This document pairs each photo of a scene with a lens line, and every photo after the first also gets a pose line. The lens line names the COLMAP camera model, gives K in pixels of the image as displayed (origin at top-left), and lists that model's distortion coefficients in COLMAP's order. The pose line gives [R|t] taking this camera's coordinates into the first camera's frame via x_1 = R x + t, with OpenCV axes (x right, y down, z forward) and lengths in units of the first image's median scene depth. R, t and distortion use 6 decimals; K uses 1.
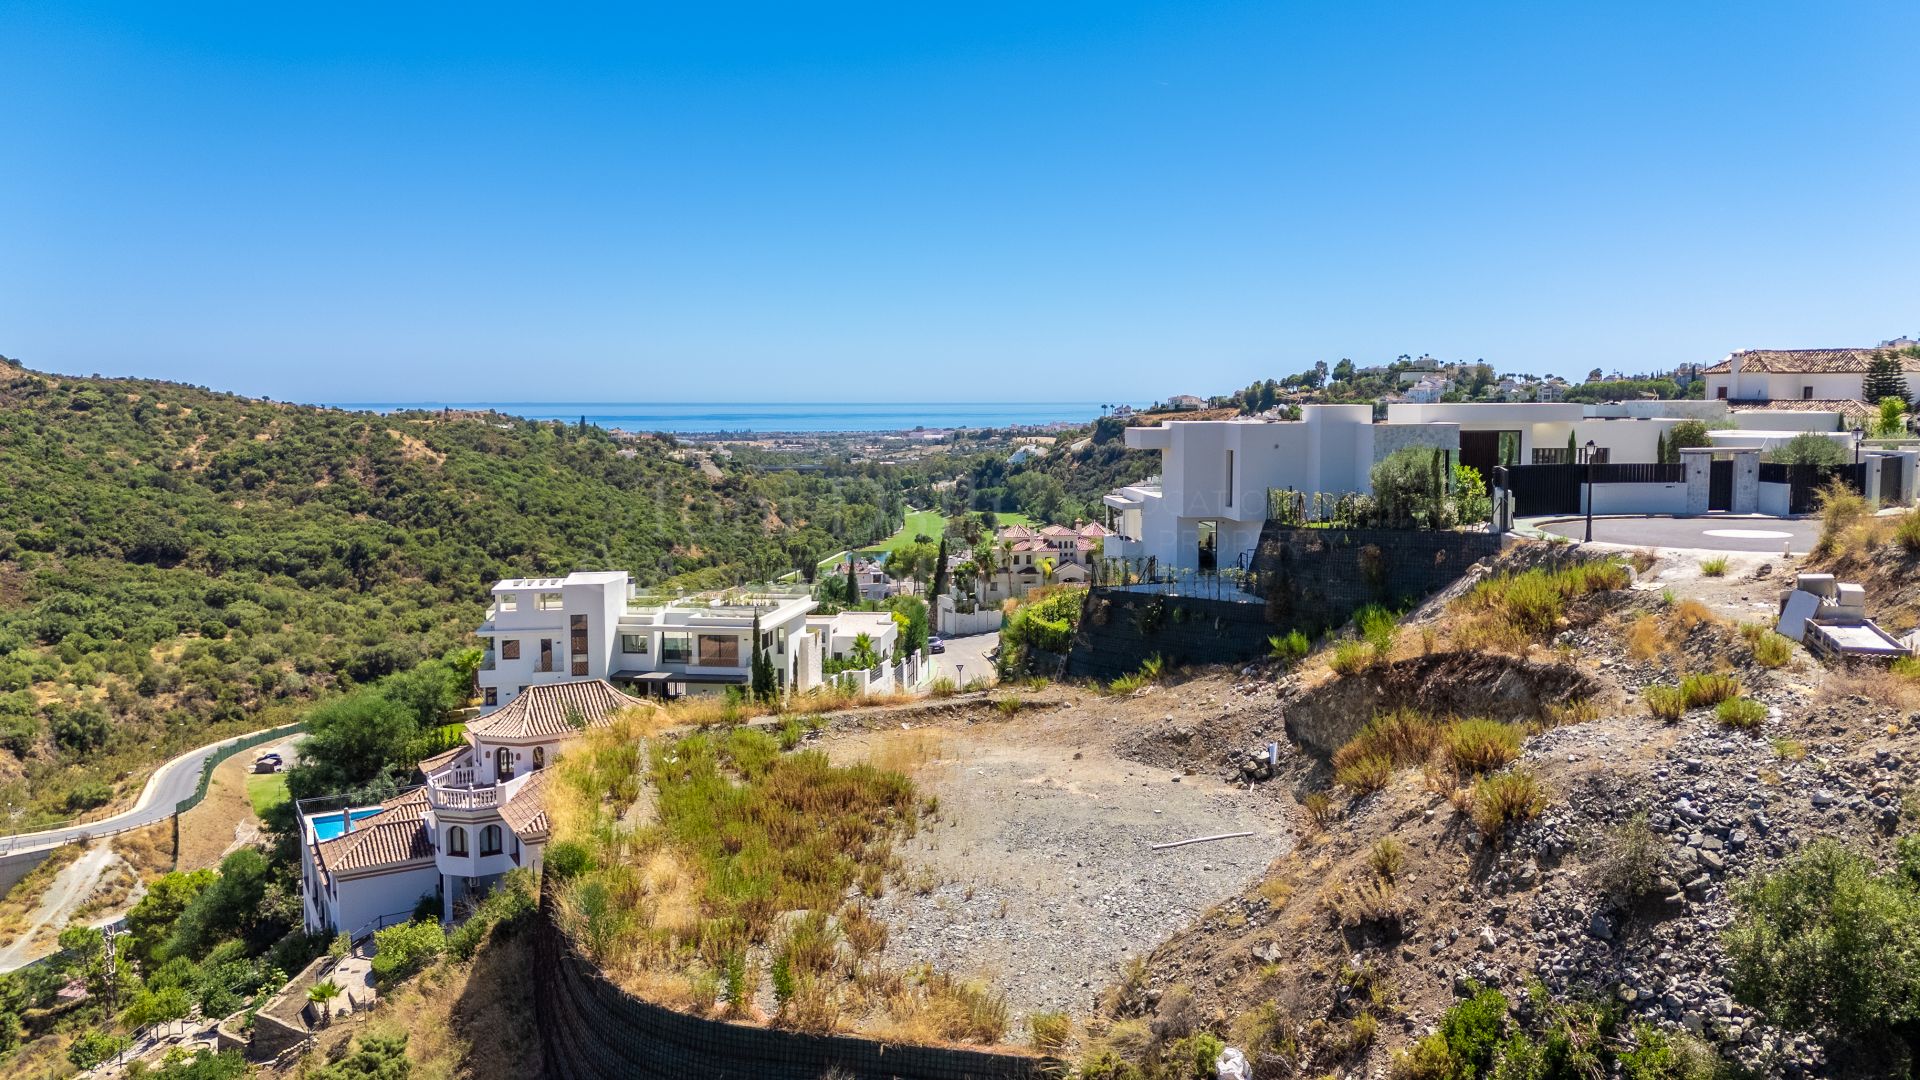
lens RADIAL K [[1446.9, 0, 989.3], [0, 1446.9, 527.8], [0, 0, 1]] dist [0.094781, -0.124608]
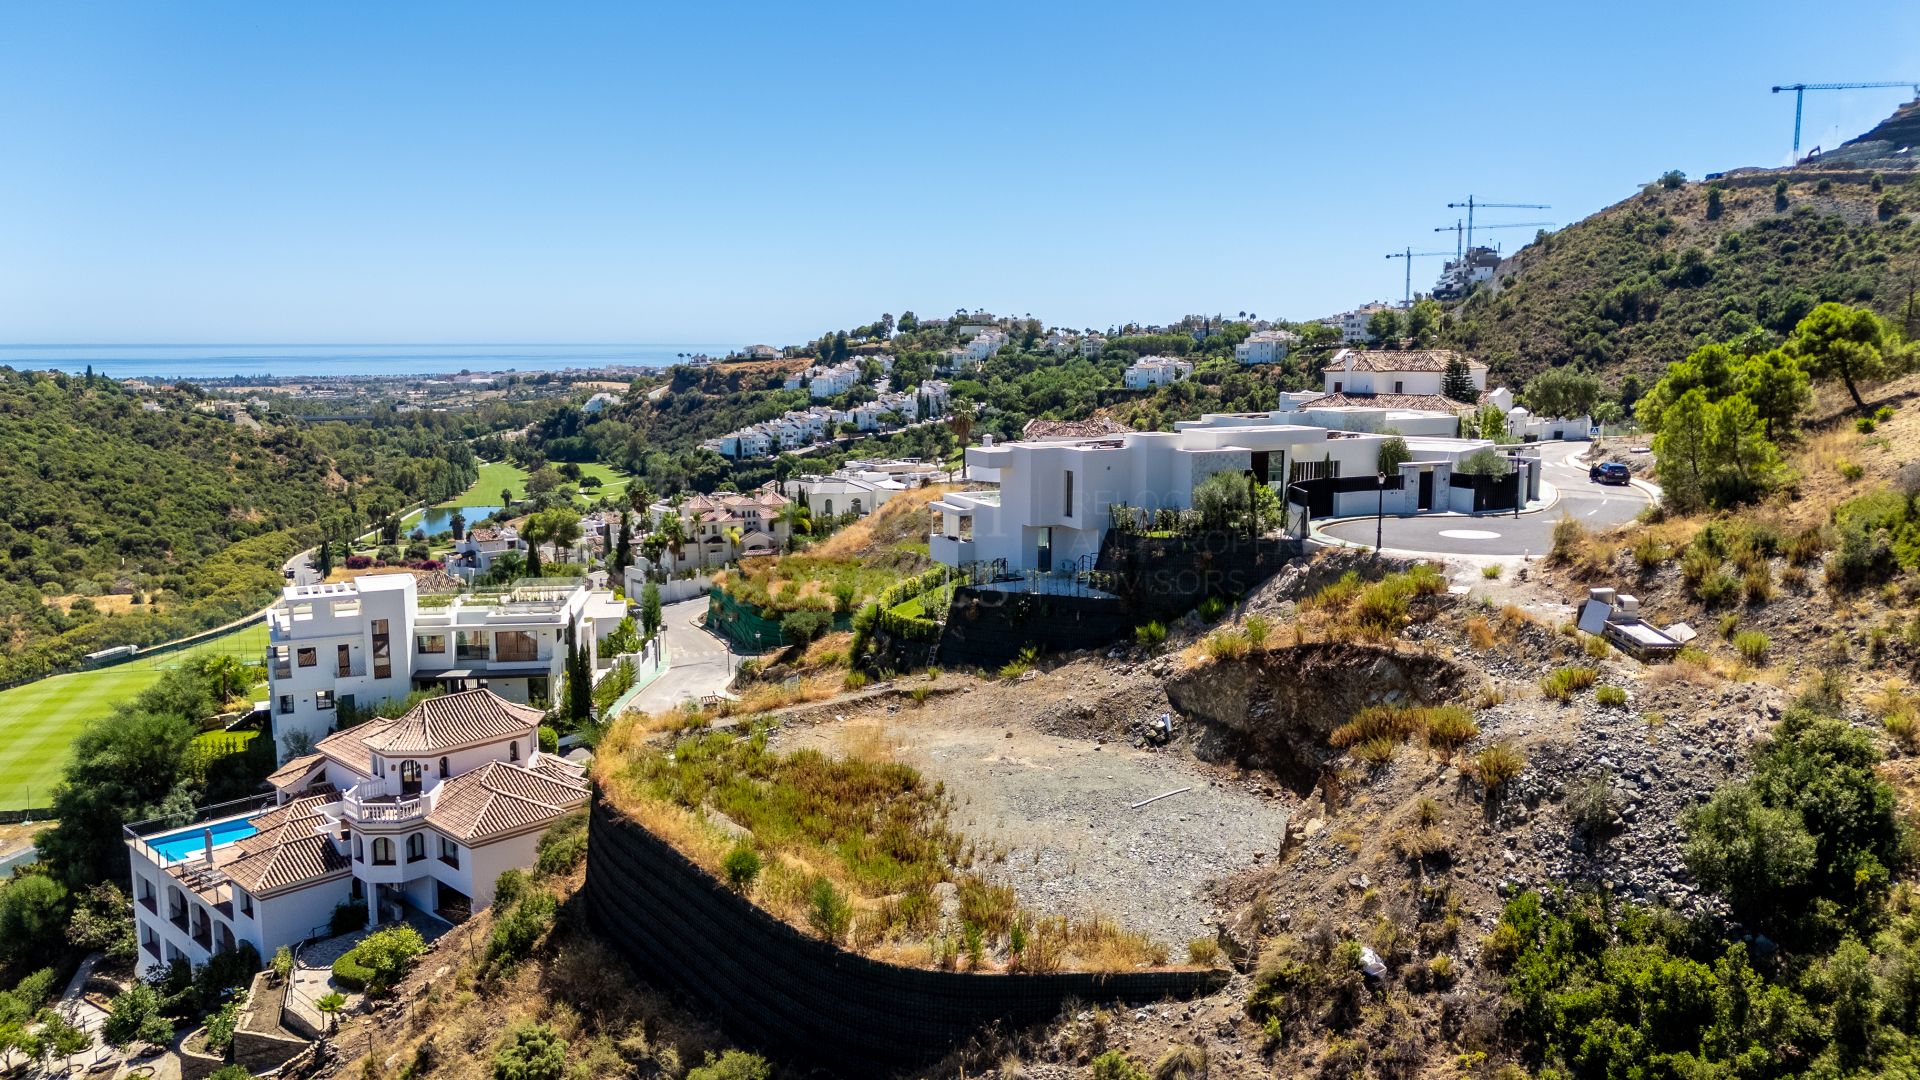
lens RADIAL K [[1406.6, 0, 956.1], [0, 1406.6, 533.7], [0, 0, 1]] dist [0.071865, -0.084246]
pose [[0.959835, -0.038126, 0.277961, -0.078276], [0.025223, 0.998438, 0.049852, -0.019005], [-0.279428, -0.040839, 0.959298, -0.032980]]
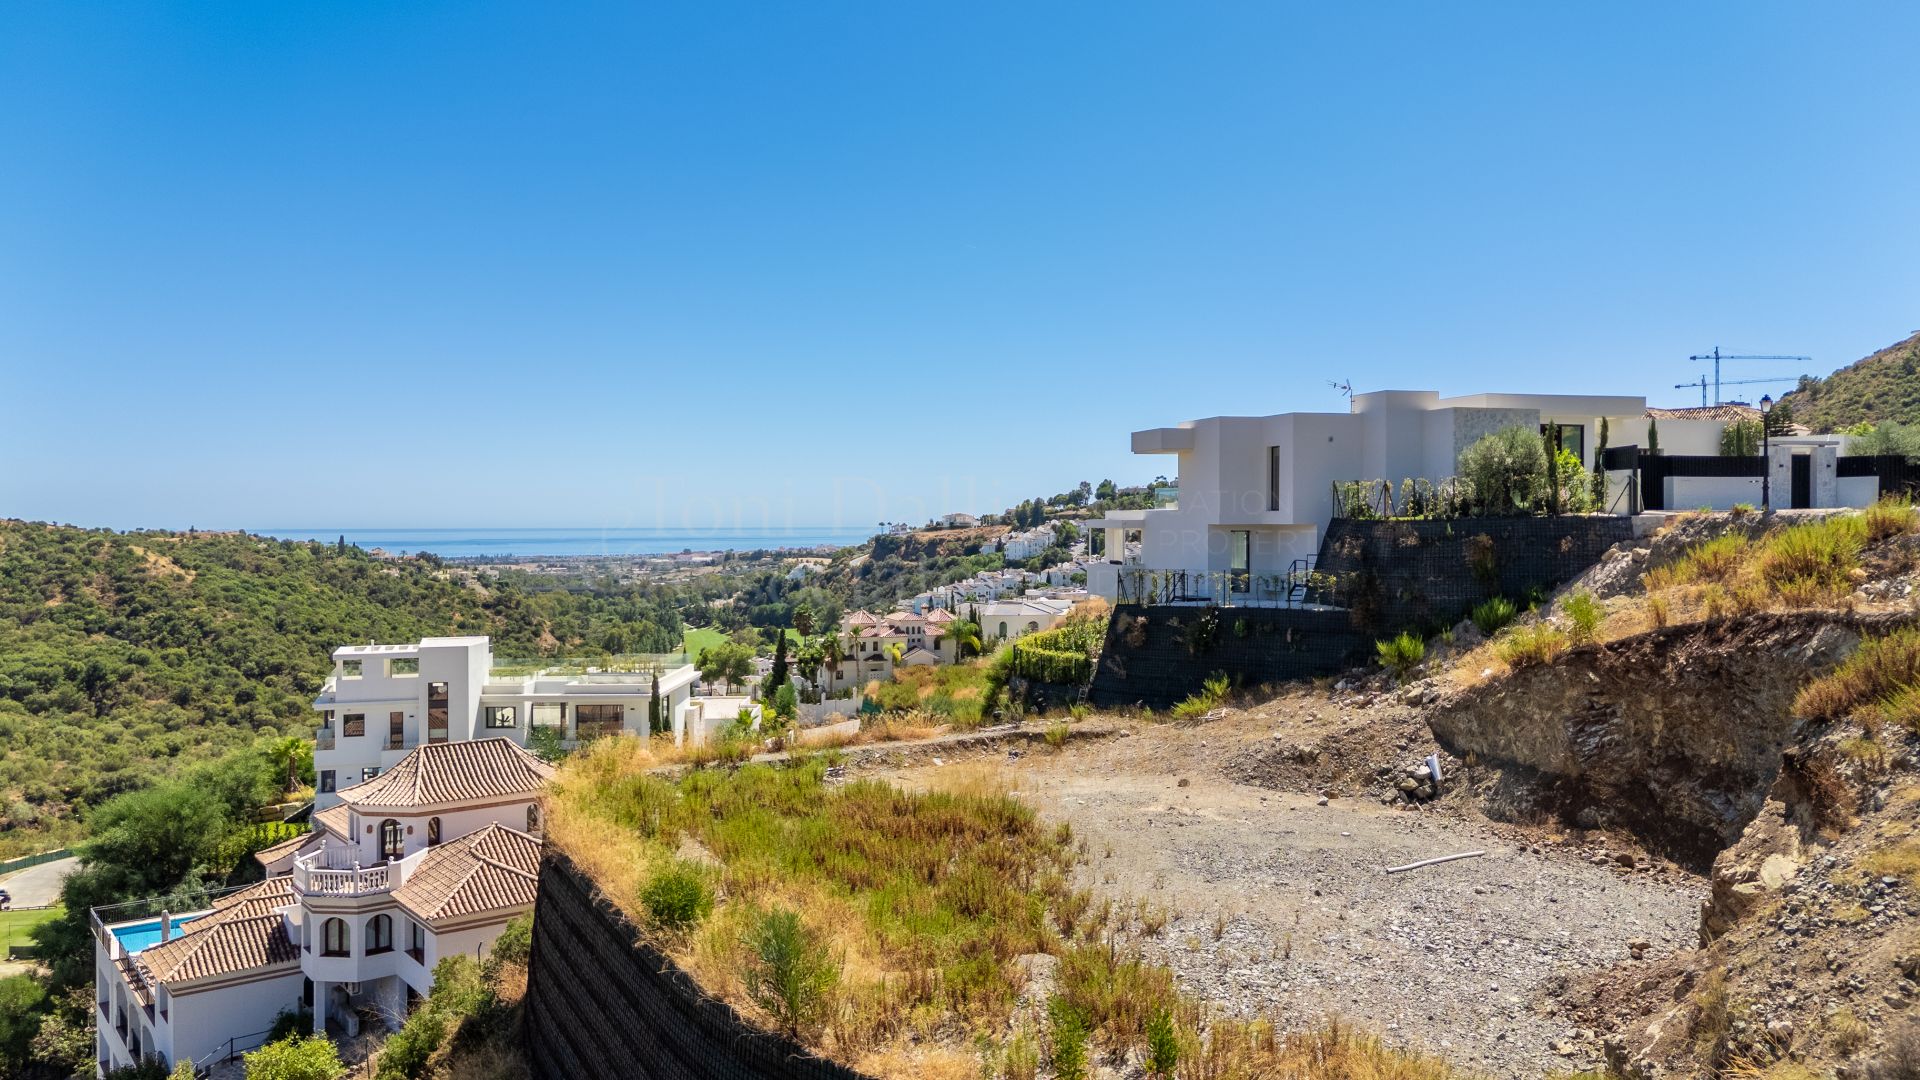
lens RADIAL K [[1406.6, 0, 956.1], [0, 1406.6, 533.7], [0, 0, 1]] dist [0.071865, -0.084246]
pose [[0.989990, -0.001238, 0.141129, -0.044985], [0.012676, 0.996700, -0.080176, 0.020212], [-0.140564, 0.081163, 0.986739, 0.056528]]
